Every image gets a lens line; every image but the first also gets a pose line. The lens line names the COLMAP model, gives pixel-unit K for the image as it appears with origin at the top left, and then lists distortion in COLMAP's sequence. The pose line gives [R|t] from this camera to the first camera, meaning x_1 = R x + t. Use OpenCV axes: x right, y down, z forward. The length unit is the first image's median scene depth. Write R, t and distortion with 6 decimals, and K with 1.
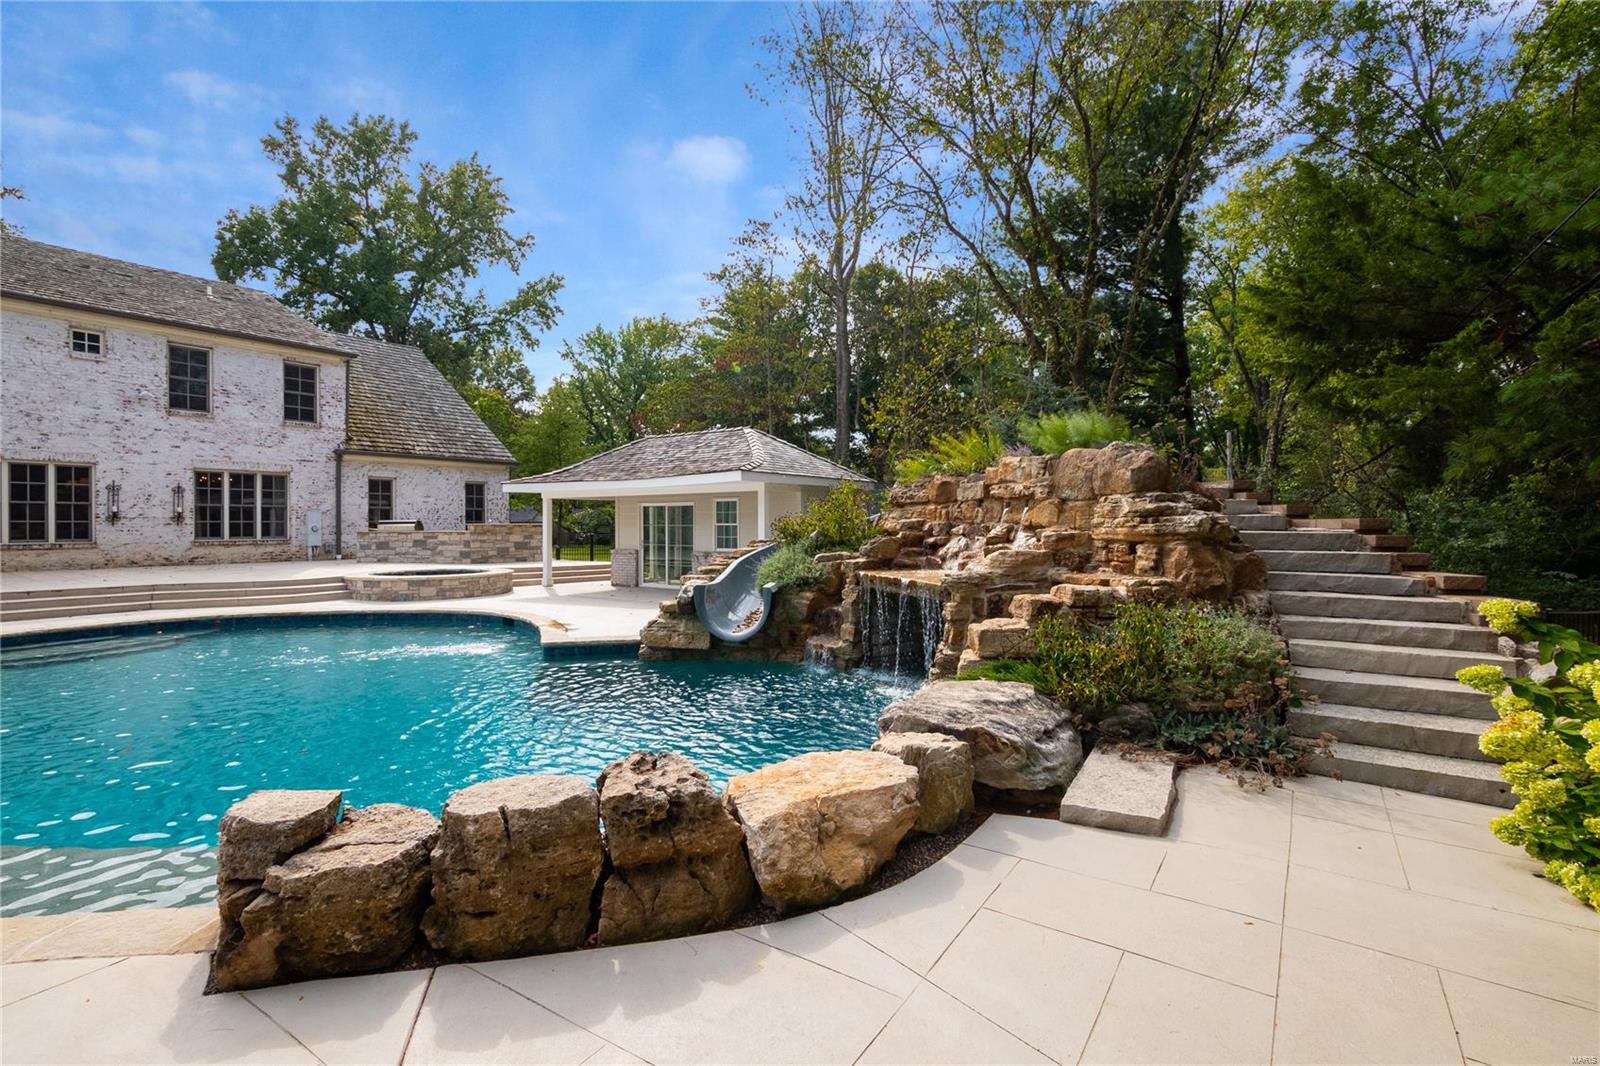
lens RADIAL K [[742.4, 0, 777.1], [0, 742.4, 530.6], [0, 0, 1]] dist [0.005491, -0.001320]
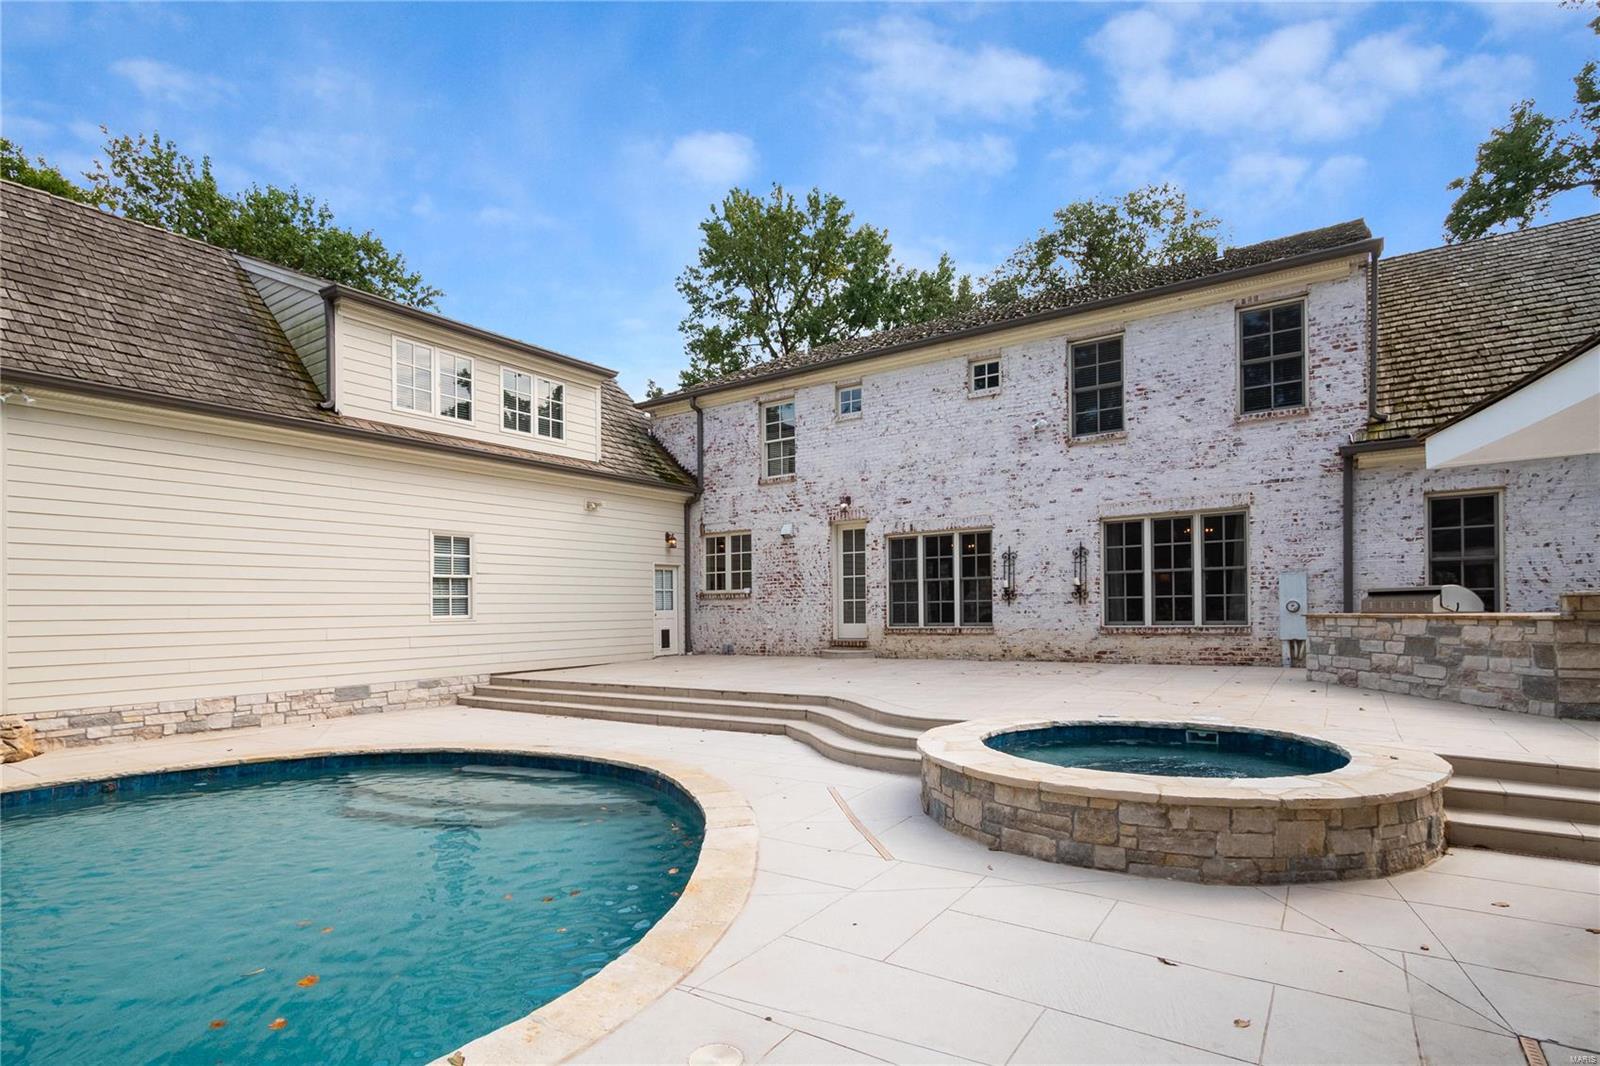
lens RADIAL K [[742.4, 0, 864.0], [0, 742.4, 613.2], [0, 0, 1]] dist [0.005491, -0.001320]
pose [[0.061891, 0.005414, -0.998068, -0.134545], [0.008292, 0.999948, 0.005938, -0.004454], [0.998048, -0.008644, 0.061843, 0.778394]]
